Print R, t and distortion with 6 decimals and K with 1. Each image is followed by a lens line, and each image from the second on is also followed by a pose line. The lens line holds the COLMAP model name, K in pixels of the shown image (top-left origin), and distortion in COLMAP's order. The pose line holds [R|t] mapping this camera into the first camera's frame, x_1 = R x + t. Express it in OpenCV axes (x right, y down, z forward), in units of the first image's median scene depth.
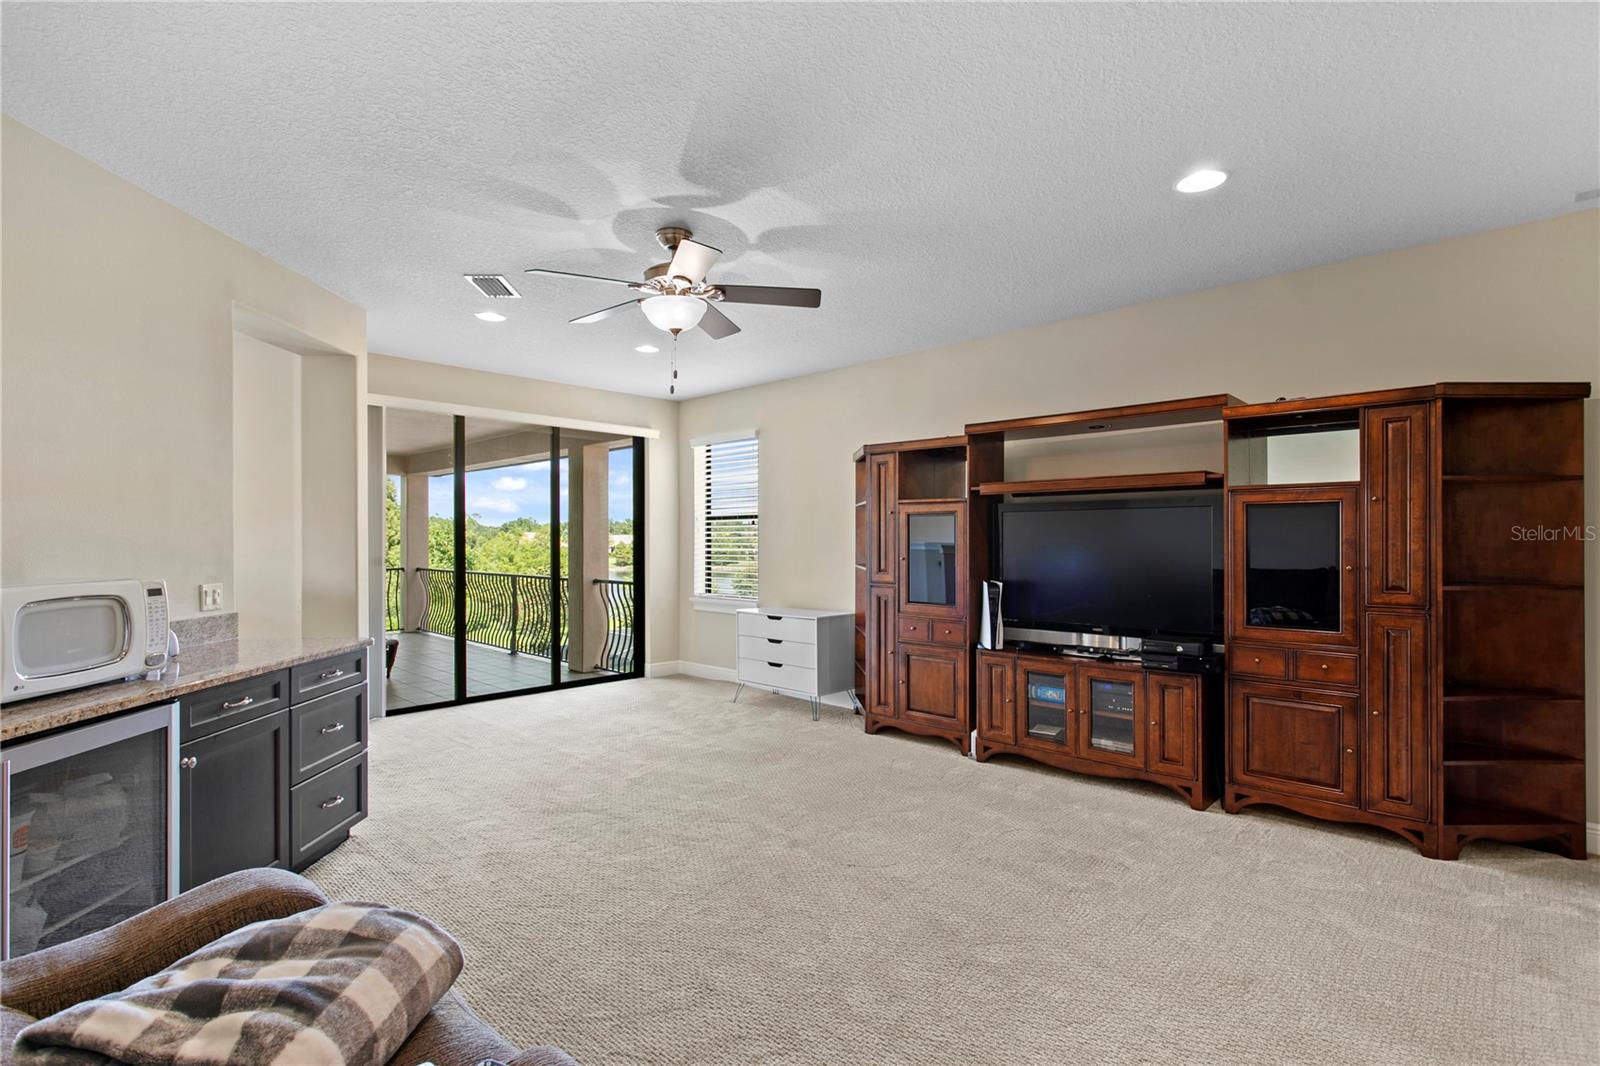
lens RADIAL K [[766.0, 0, 796.5], [0, 766.0, 548.6], [0, 0, 1]] dist [0.026236, 0.000082]
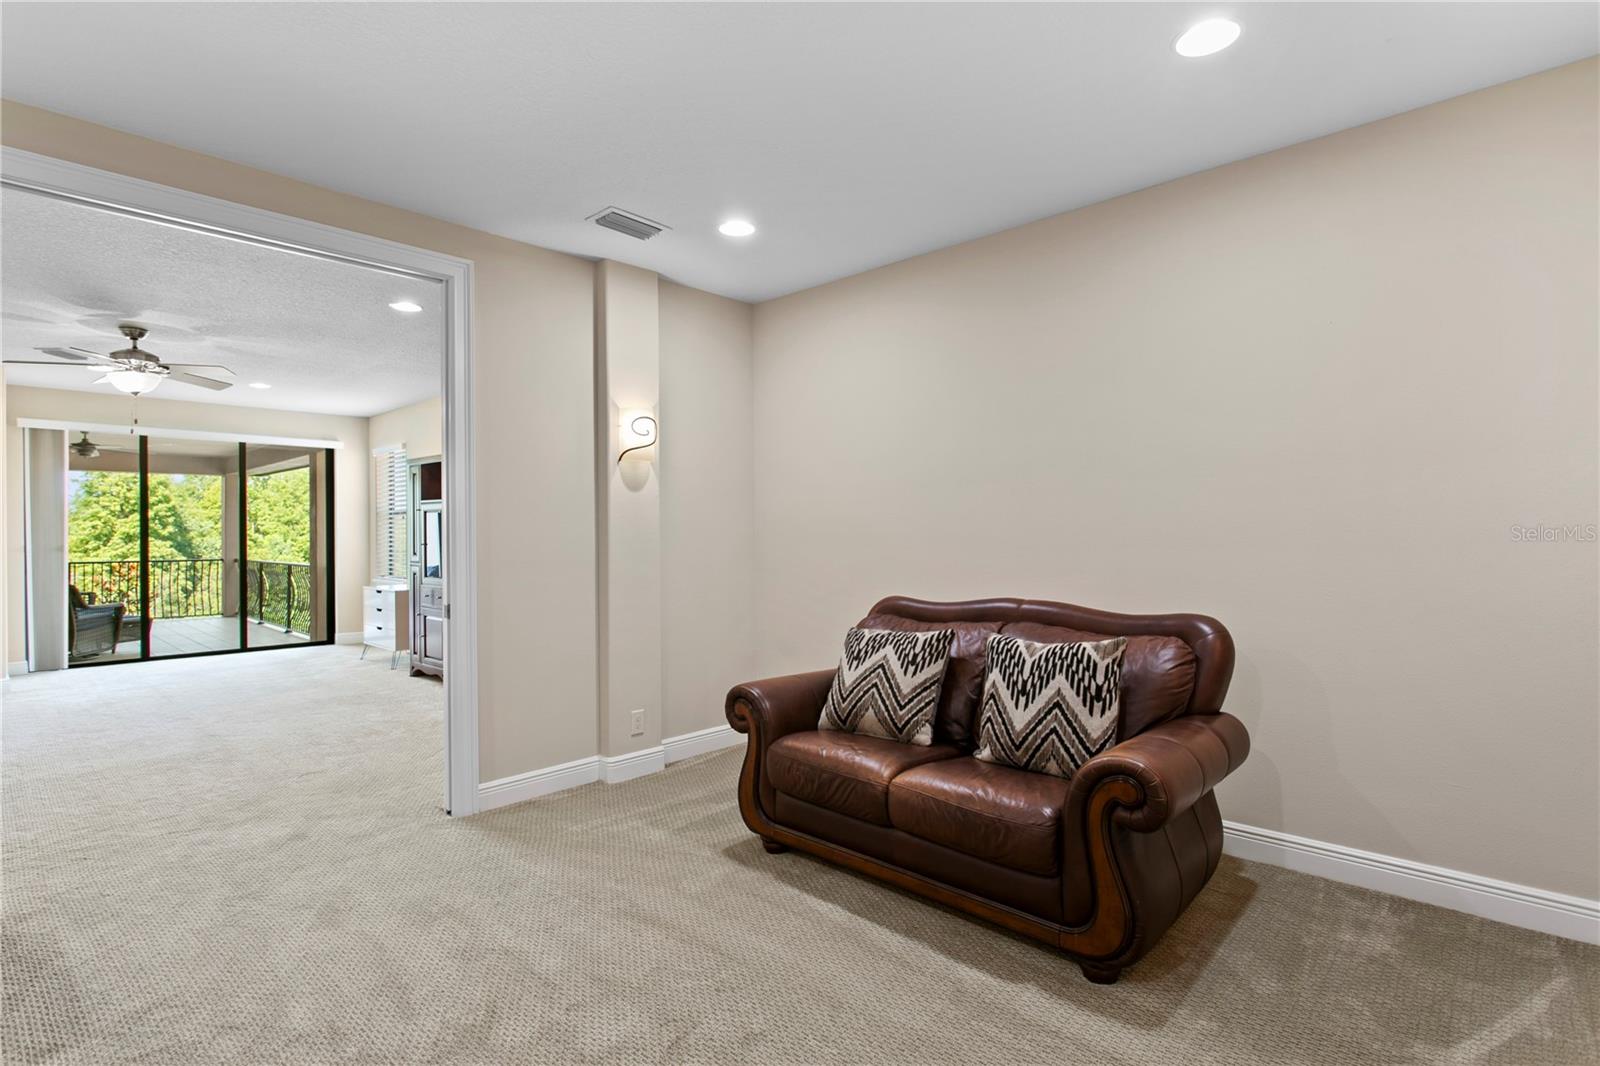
lens RADIAL K [[793.5, 0, 801.5], [0, 793.5, 525.5], [0, 0, 1]] dist [0.003529, 0.000715]
pose [[0.999942, -0.004995, 0.009557, 0.641052], [0.005199, 0.999757, -0.021400, 0.011603], [-0.009448, 0.021449, 0.999725, -0.328031]]
